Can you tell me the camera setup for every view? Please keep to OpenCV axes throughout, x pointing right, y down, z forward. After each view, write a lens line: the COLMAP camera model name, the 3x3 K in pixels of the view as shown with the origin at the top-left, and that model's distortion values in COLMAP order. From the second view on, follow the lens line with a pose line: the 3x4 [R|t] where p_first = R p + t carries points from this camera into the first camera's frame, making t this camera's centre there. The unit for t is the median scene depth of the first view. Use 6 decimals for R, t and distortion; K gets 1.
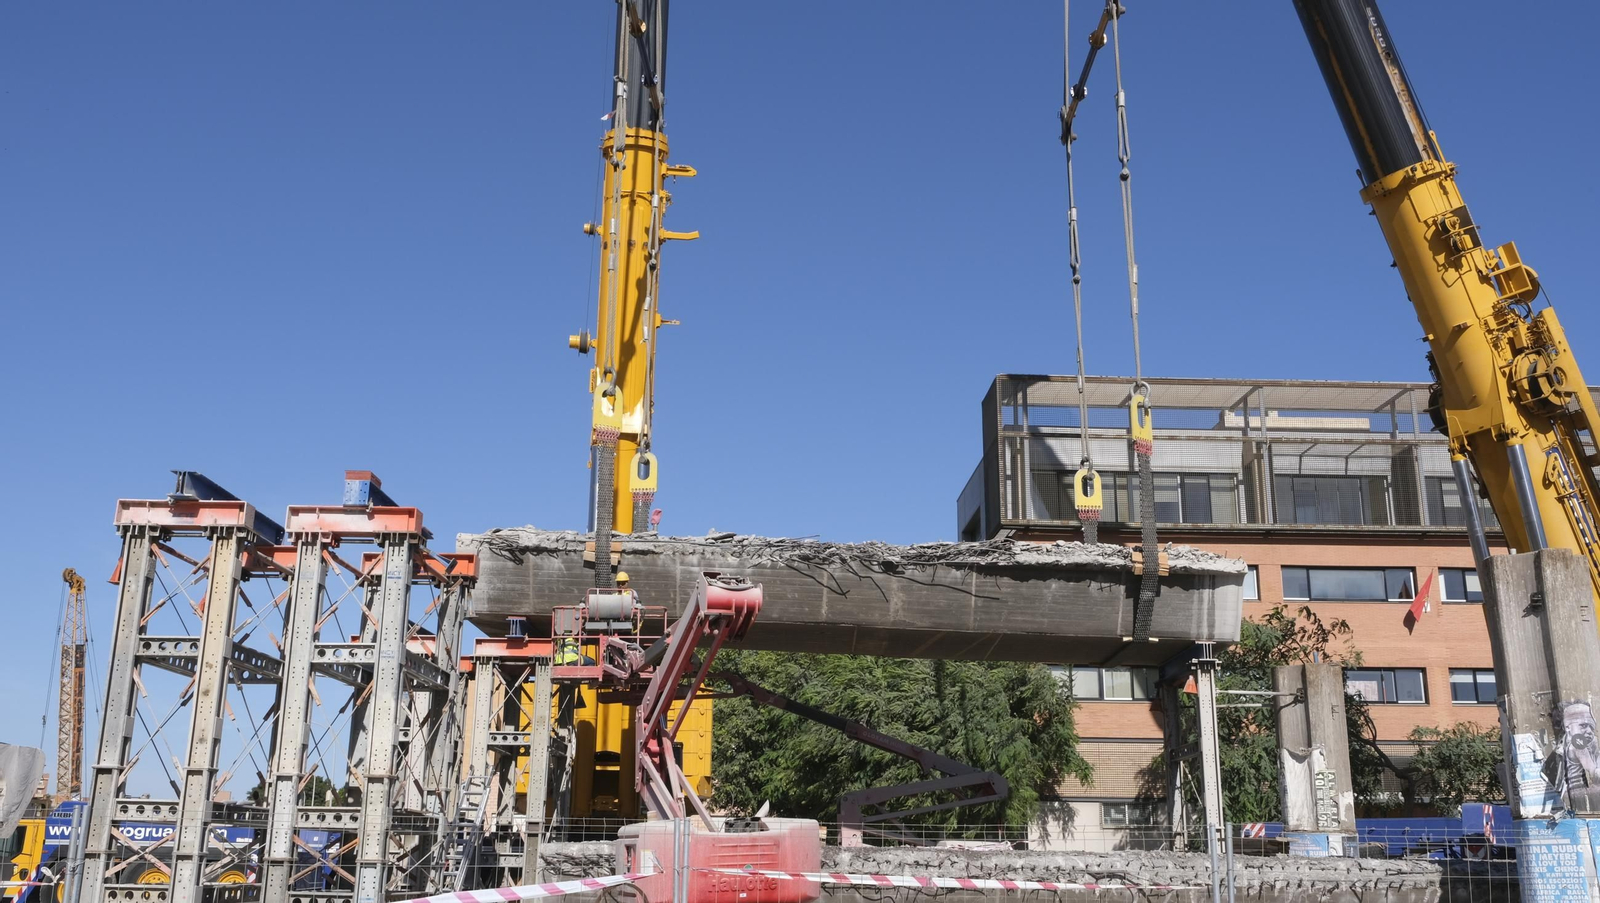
lens RADIAL K [[1447.3, 0, 803.4], [0, 1447.3, 450.4], [0, 0, 1]] dist [-0.024568, 0.015538]
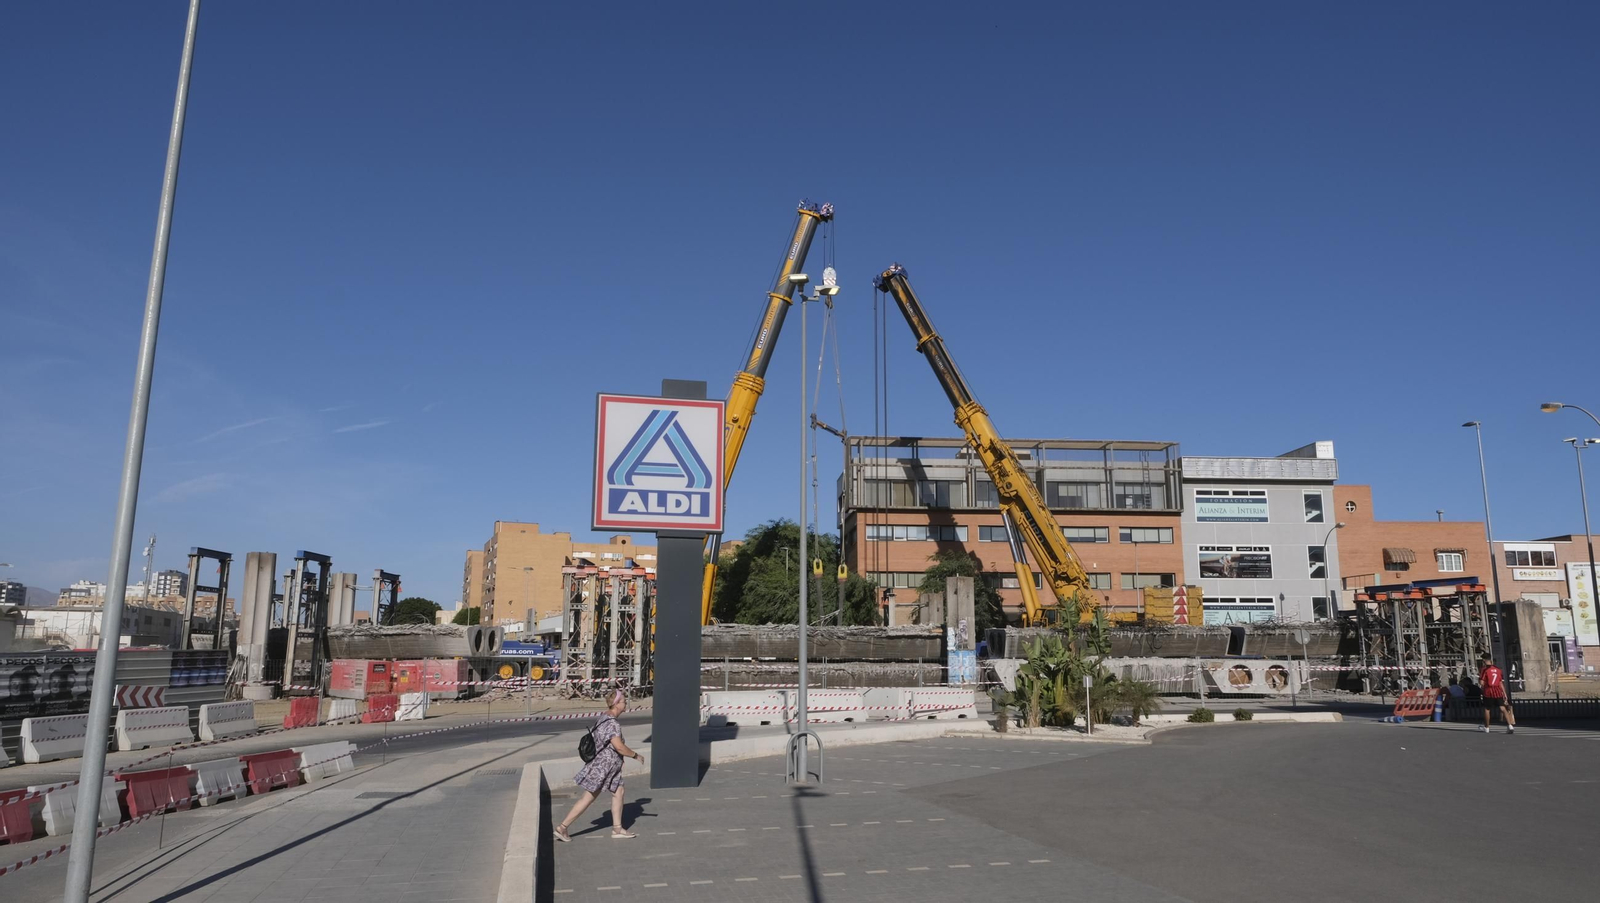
lens RADIAL K [[1081.7, 0, 798.5], [0, 1081.7, 447.9], [0, 0, 1]] dist [-0.027235, 0.007080]
pose [[0.999552, 0.001623, 0.029890, 0.034580], [-0.004223, 0.996187, 0.087137, -0.481882], [-0.029634, -0.087225, 0.995748, -1.634028]]
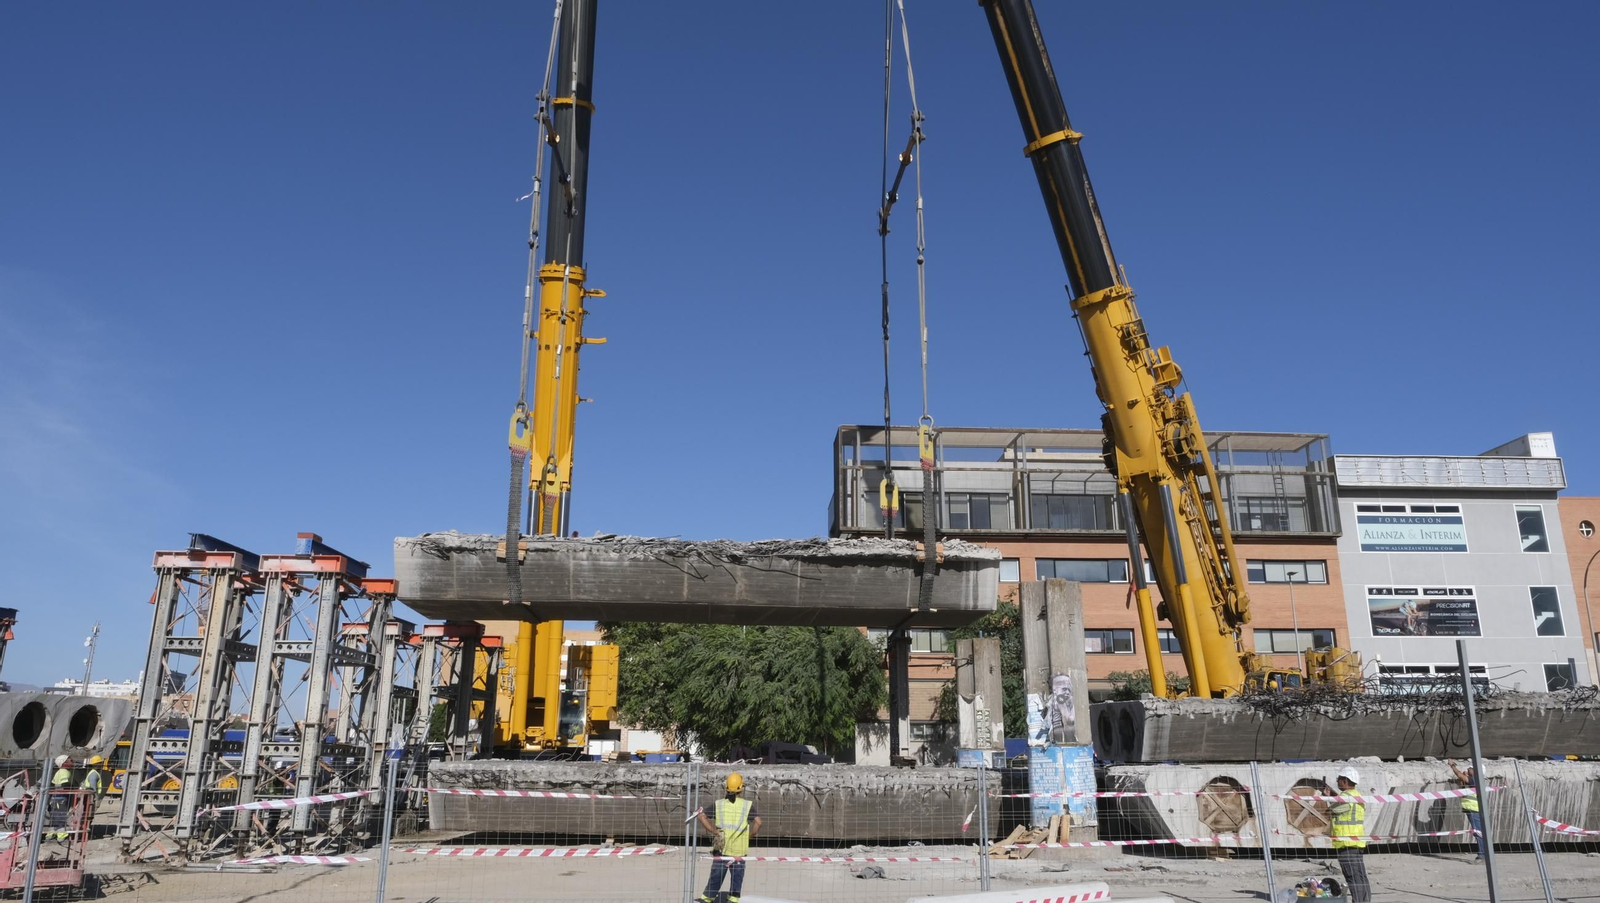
lens RADIAL K [[1080.3, 0, 803.7], [0, 1080.3, 448.4], [0, 0, 1]] dist [-0.035708, 0.015700]
pose [[0.999837, -0.001711, 0.017962, 0.218972], [0.001760, 0.999995, -0.002733, -0.073383], [-0.017957, 0.002765, 0.999835, -0.197849]]
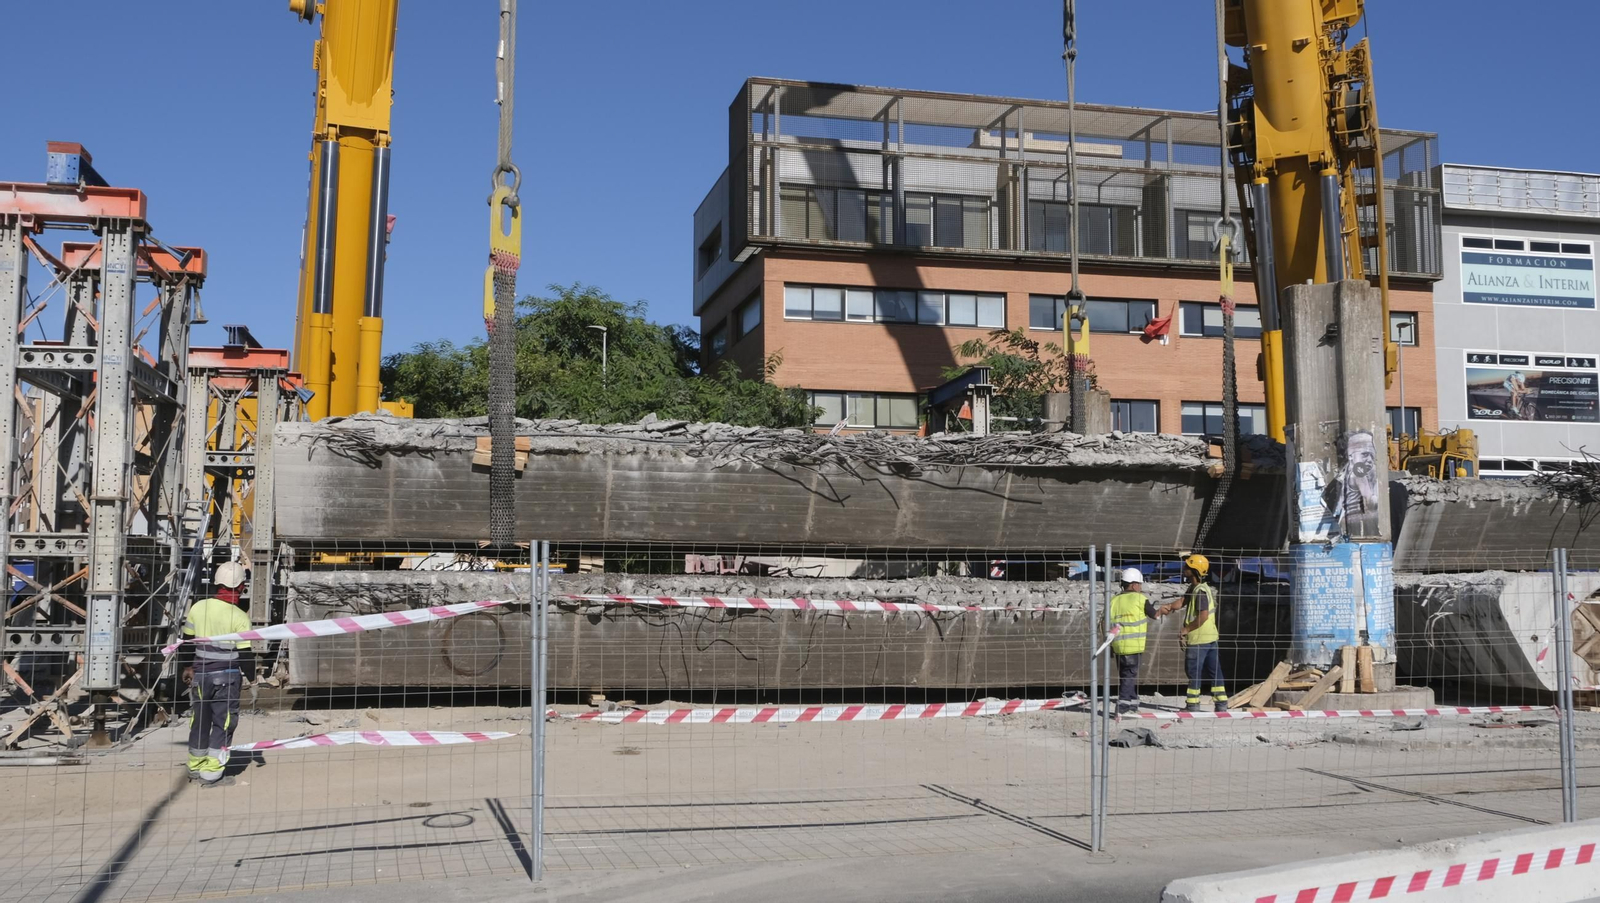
lens RADIAL K [[1530.2, 0, 807.4], [0, 1530.2, 453.5], [0, 0, 1]] dist [-0.044712, 0.059396]
pose [[0.979913, 0.008502, 0.199245, -0.058459], [-0.045594, 0.982180, 0.182330, 0.011184], [-0.194145, -0.187752, 0.962838, 0.034522]]
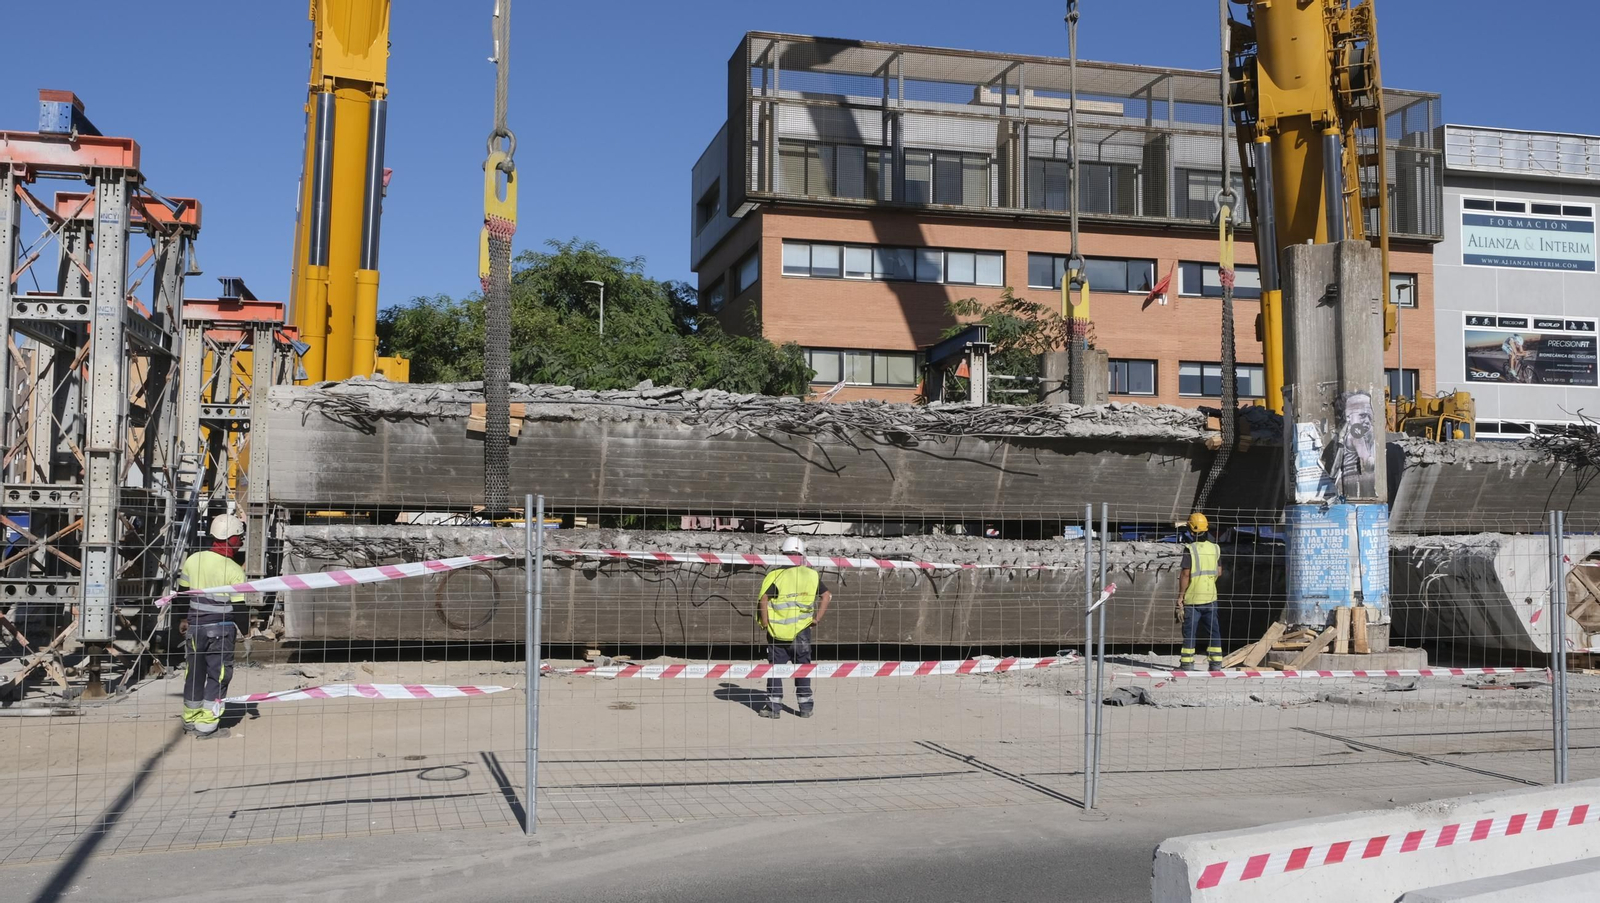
lens RADIAL K [[1530.2, 0, 807.4], [0, 1530.2, 453.5], [0, 0, 1]] dist [-0.044712, 0.059396]
pose [[0.979443, 0.010273, 0.201458, -0.057793], [-0.053318, 0.976368, 0.209435, 0.012044], [-0.194545, -0.215871, 0.956845, 0.036449]]
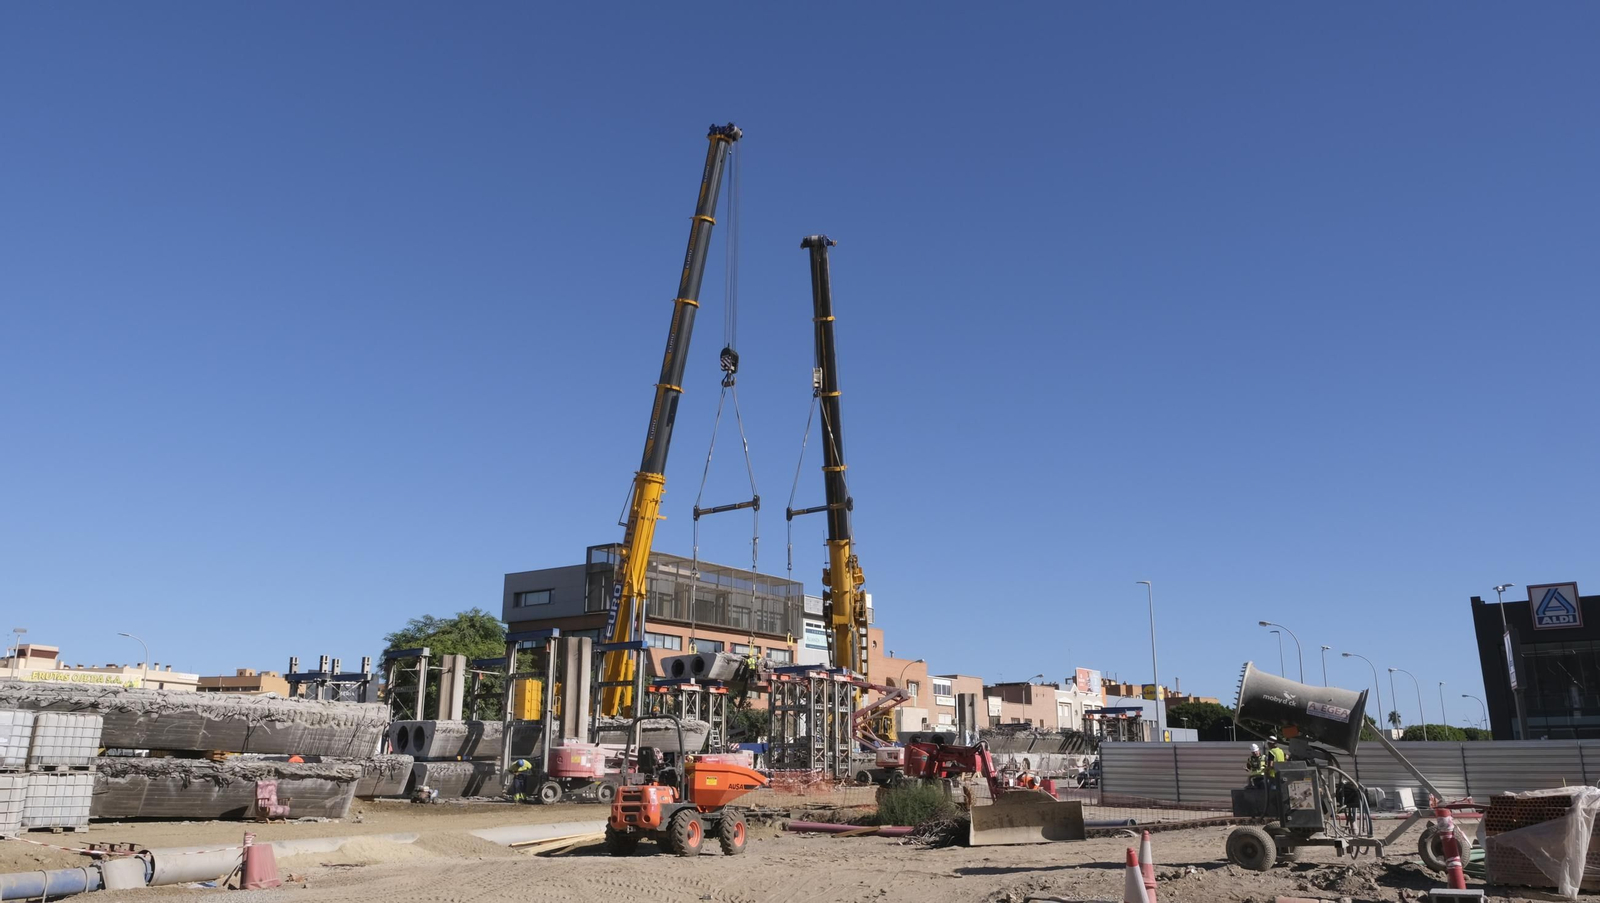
lens RADIAL K [[1235.6, 0, 804.8], [0, 1235.6, 452.4], [0, 0, 1]] dist [-0.026533, 0.007923]
pose [[0.628555, 0.188811, 0.754499, -3.304031], [-0.206394, 0.975798, -0.072249, -0.327142], [-0.749880, -0.110312, 0.652312, -1.387804]]
